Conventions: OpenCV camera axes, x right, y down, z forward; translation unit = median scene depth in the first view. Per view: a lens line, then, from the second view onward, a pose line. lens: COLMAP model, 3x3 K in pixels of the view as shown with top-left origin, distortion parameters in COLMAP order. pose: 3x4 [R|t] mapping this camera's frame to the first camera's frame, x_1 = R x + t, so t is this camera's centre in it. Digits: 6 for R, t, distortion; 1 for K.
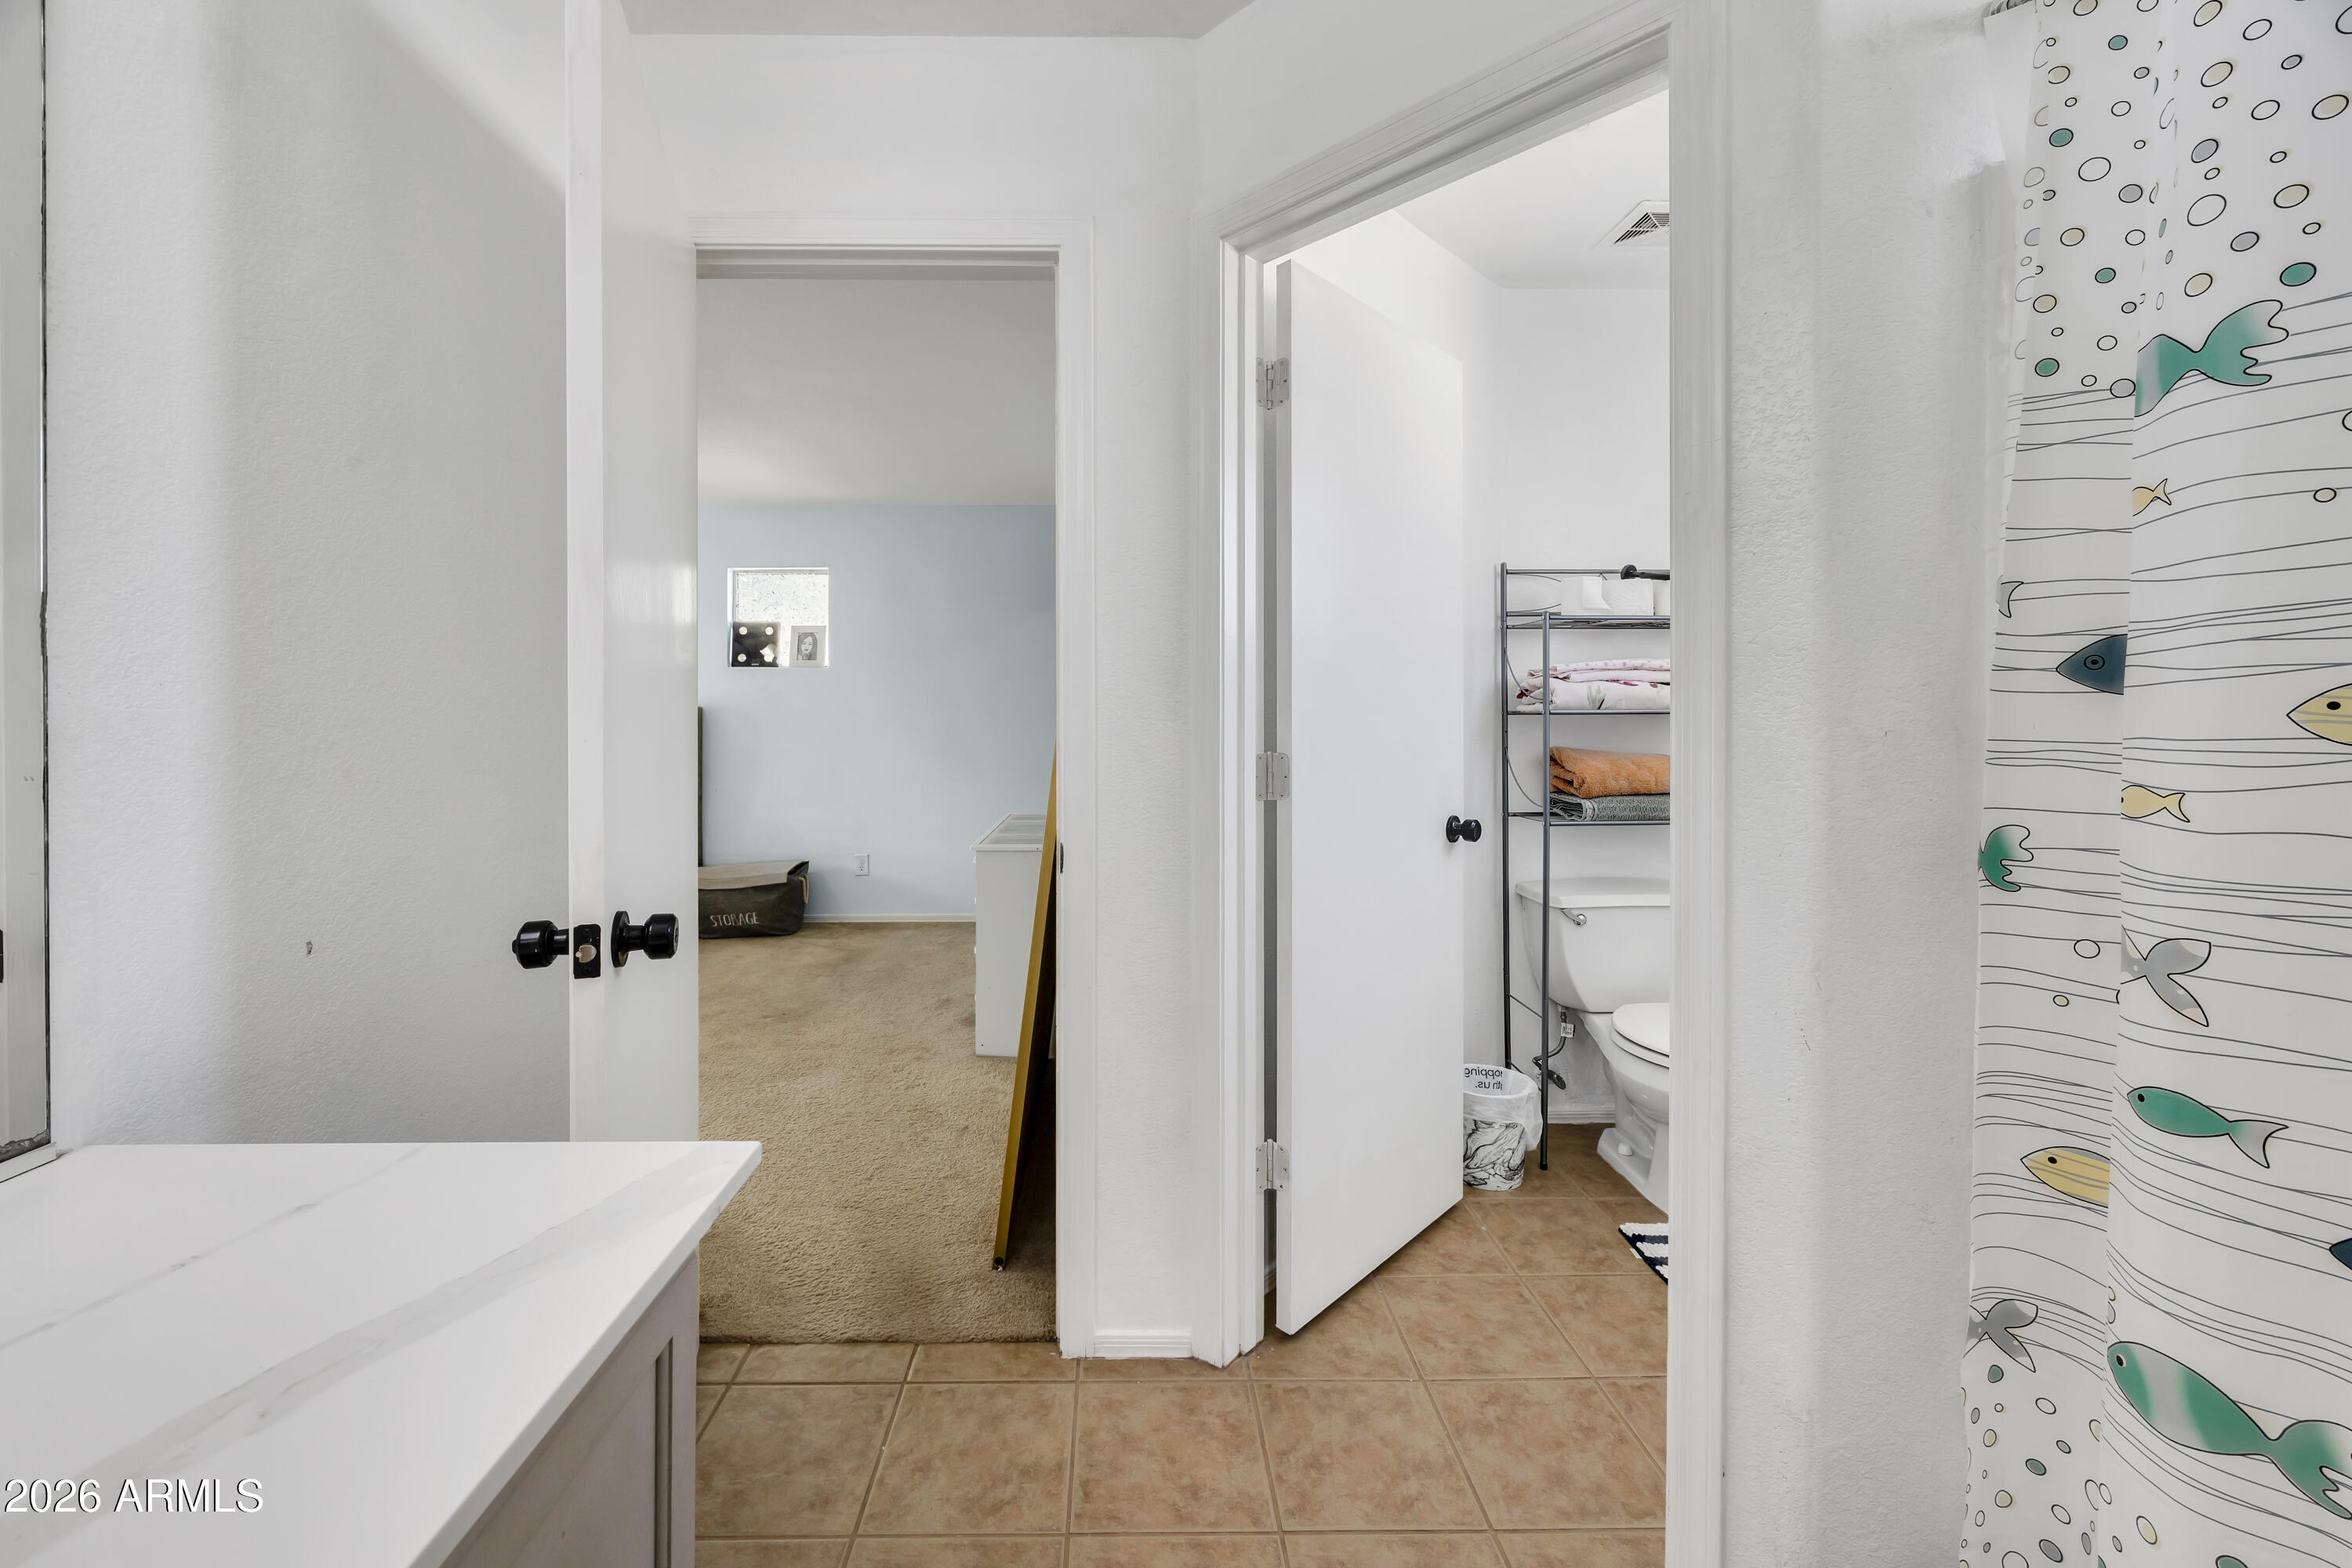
lens RADIAL K [[942.3, 0, 1161.4], [0, 942.3, 734.6], [0, 0, 1]] dist [-0.006286, -0.000064]
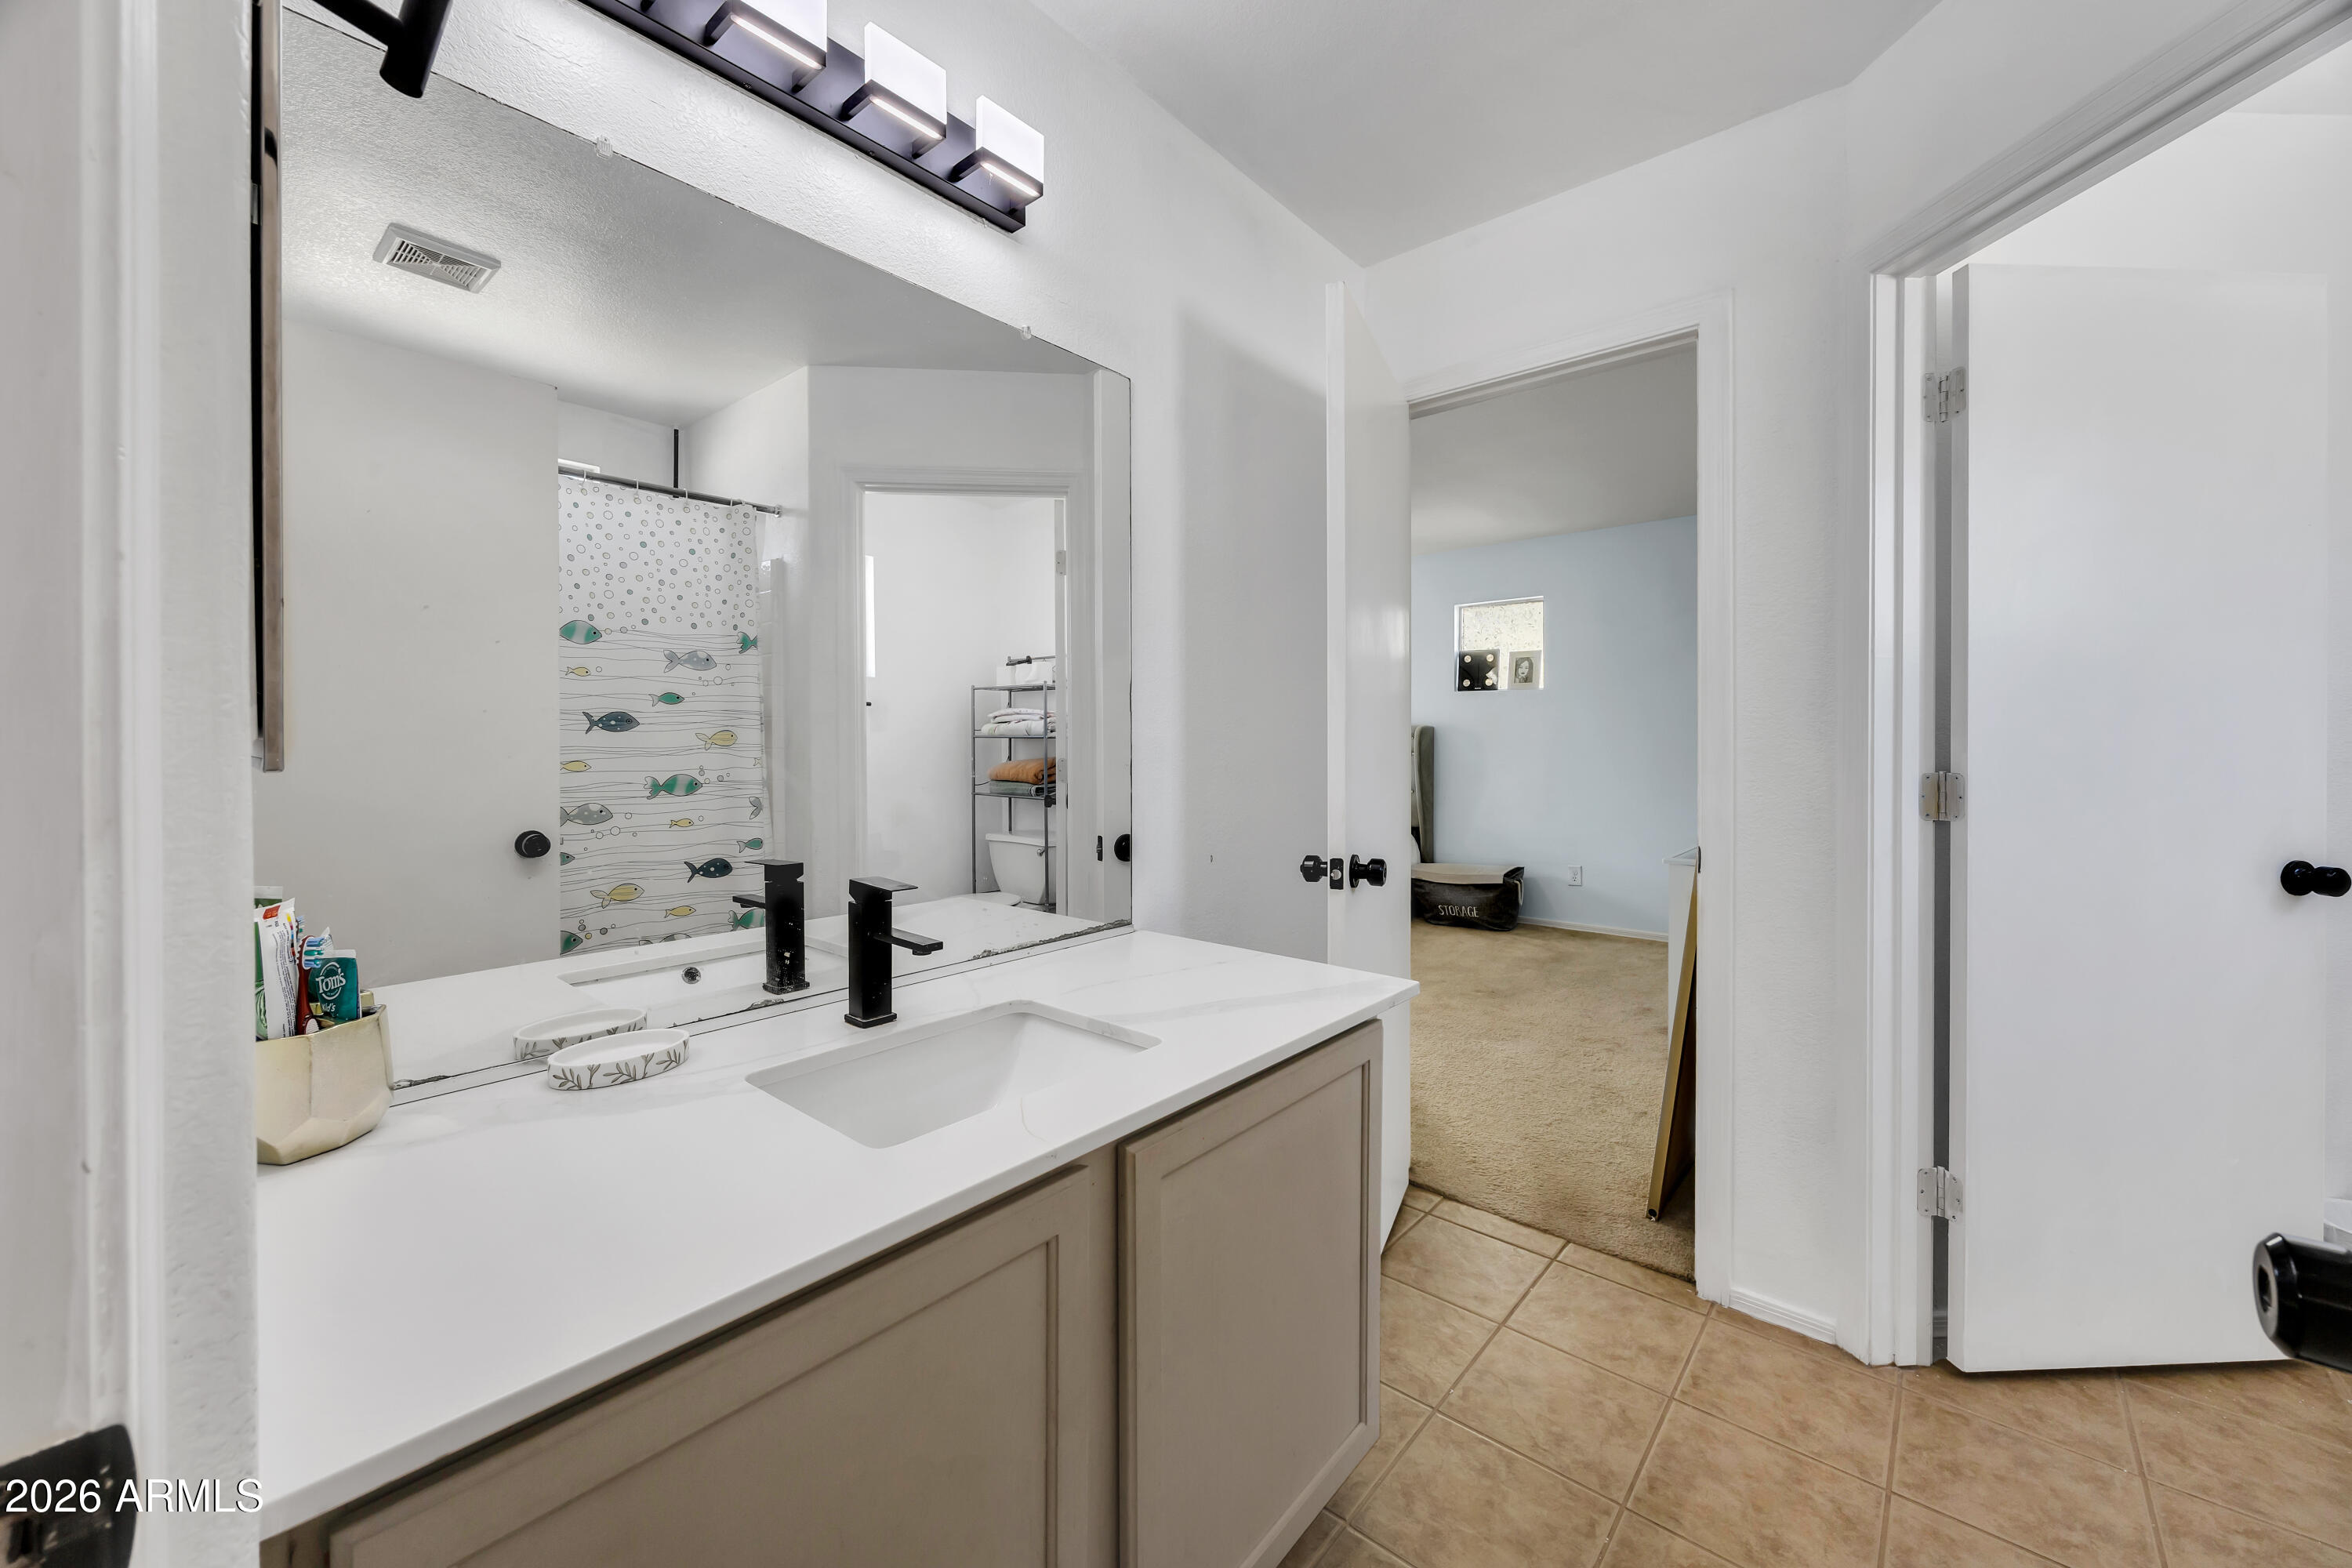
lens RADIAL K [[923.3, 0, 1170.6], [0, 923.3, 701.6], [0, 0, 1]] dist [-0.002139, 0.000106]
pose [[0.738237, -0.026946, -0.674003, 0.170469], [-0.009535, 0.998685, -0.050370, 0.001654], [0.674474, 0.043612, 0.737009, -0.253664]]
